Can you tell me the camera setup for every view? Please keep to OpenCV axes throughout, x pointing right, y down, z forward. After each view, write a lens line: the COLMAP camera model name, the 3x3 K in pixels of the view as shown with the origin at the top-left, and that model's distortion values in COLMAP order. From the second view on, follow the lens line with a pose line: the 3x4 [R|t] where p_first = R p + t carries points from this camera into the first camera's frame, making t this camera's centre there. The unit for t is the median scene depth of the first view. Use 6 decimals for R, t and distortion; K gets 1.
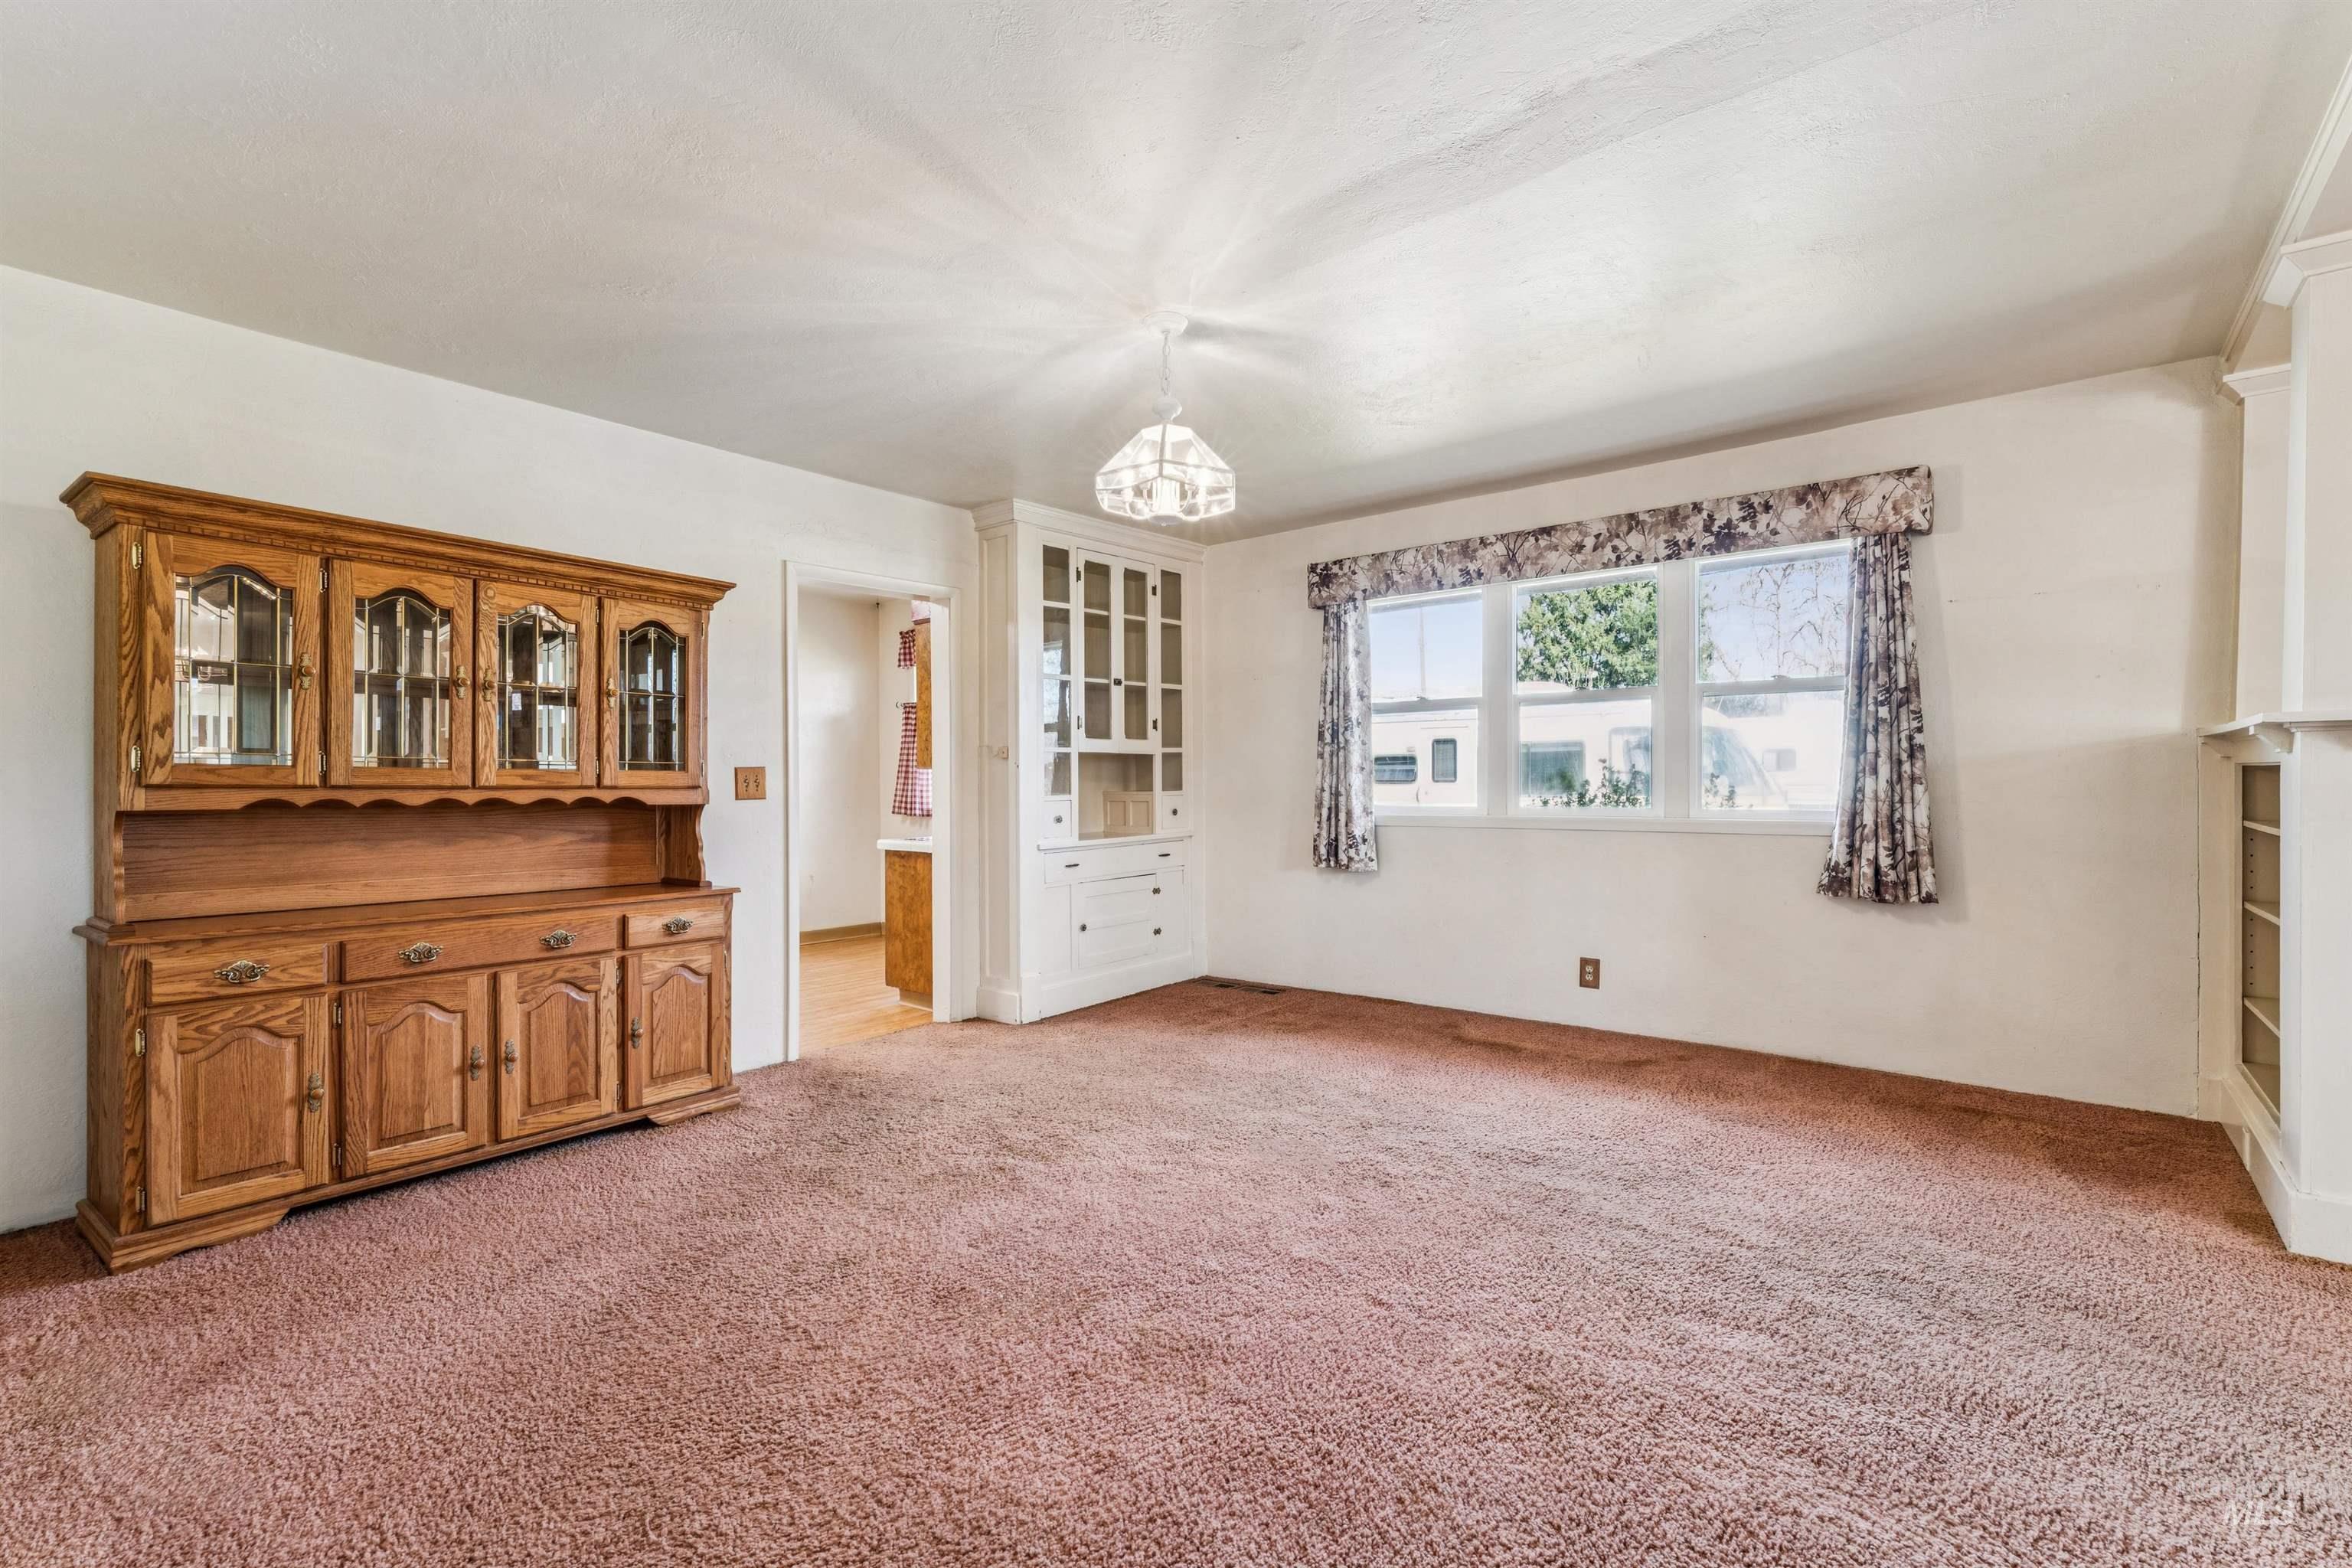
lens RADIAL K [[1040.7, 0, 1176.5], [0, 1040.7, 787.2], [0, 0, 1]] dist [-0.001029, 0.000199]
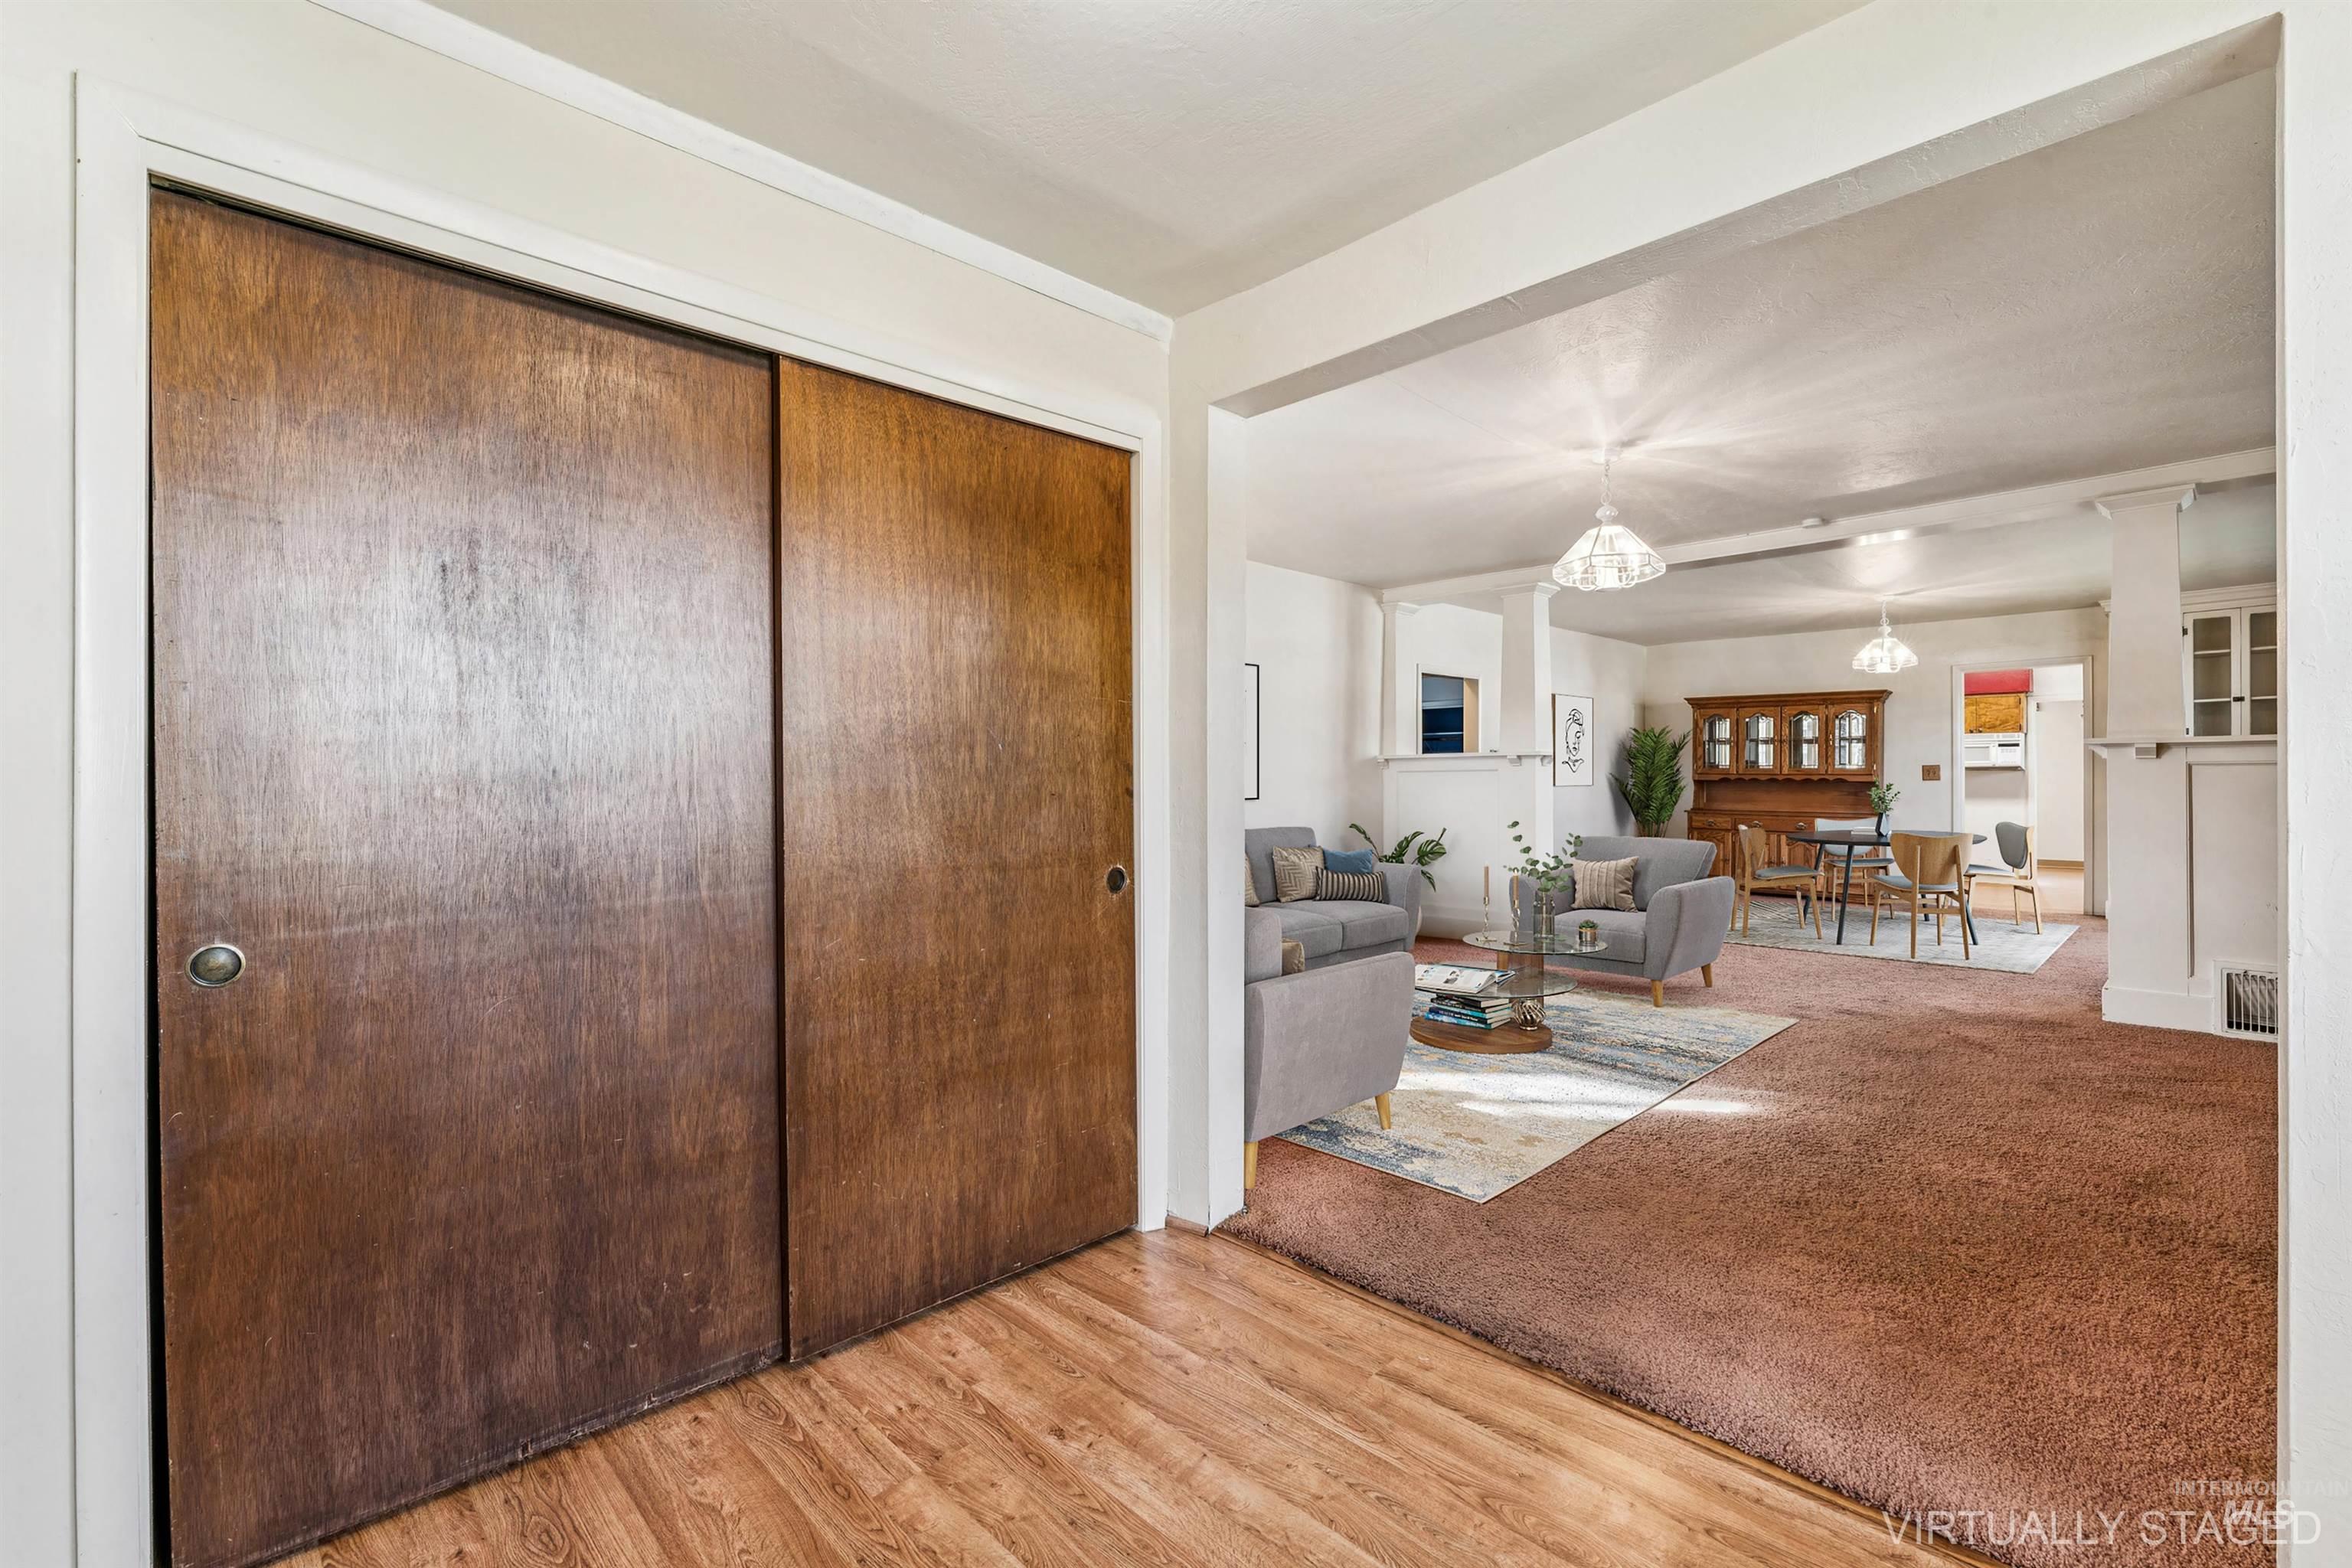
lens RADIAL K [[1057.6, 0, 1179.4], [0, 1057.6, 780.3], [0, 0, 1]] dist [-0.000162, 0.000297]
pose [[-0.119712, 0.005081, -0.992796, 2.395519], [-0.005864, 0.999966, 0.005825, 0.009534], [0.992791, 0.006520, -0.119678, -0.343134]]
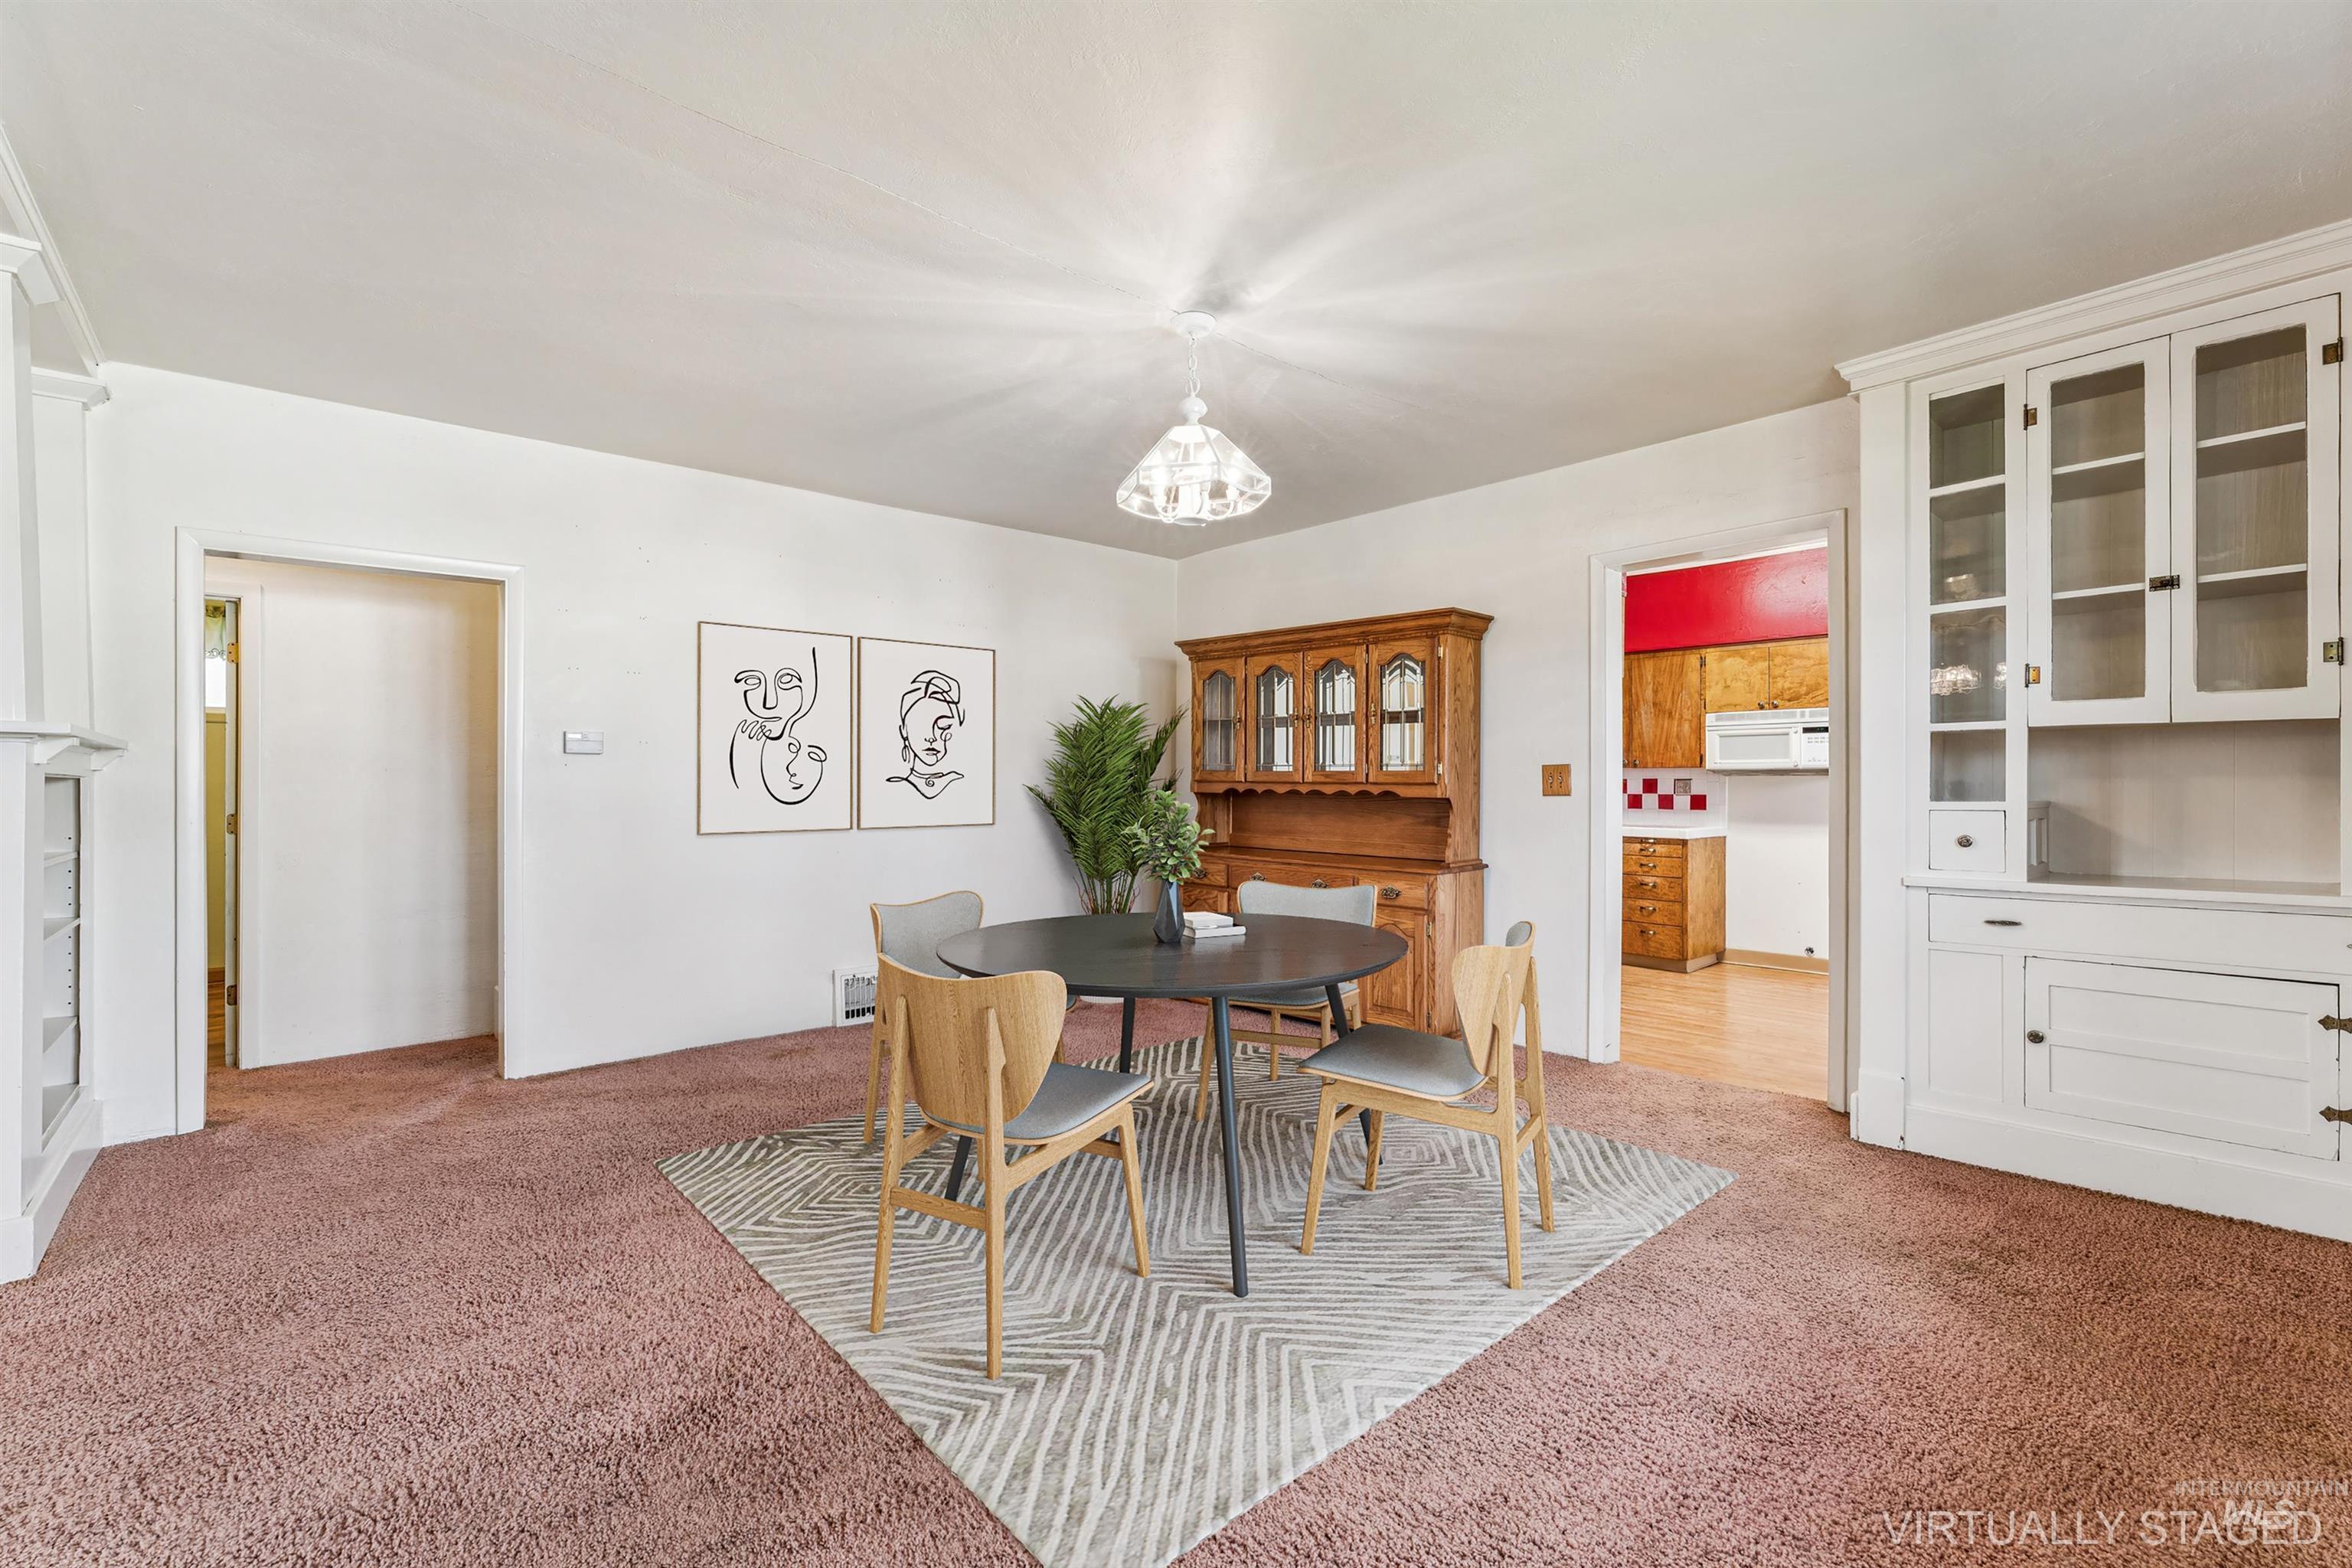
lens RADIAL K [[1000.6, 0, 1181.9], [0, 1000.6, 779.2], [0, 0, 1]] dist [-0.001155, -0.000502]
pose [[-0.146548, 0.005463, -0.989188, 0.799271], [0.000228, 0.999985, 0.005489, -0.013008], [0.989204, 0.000579, -0.146547, 0.960648]]
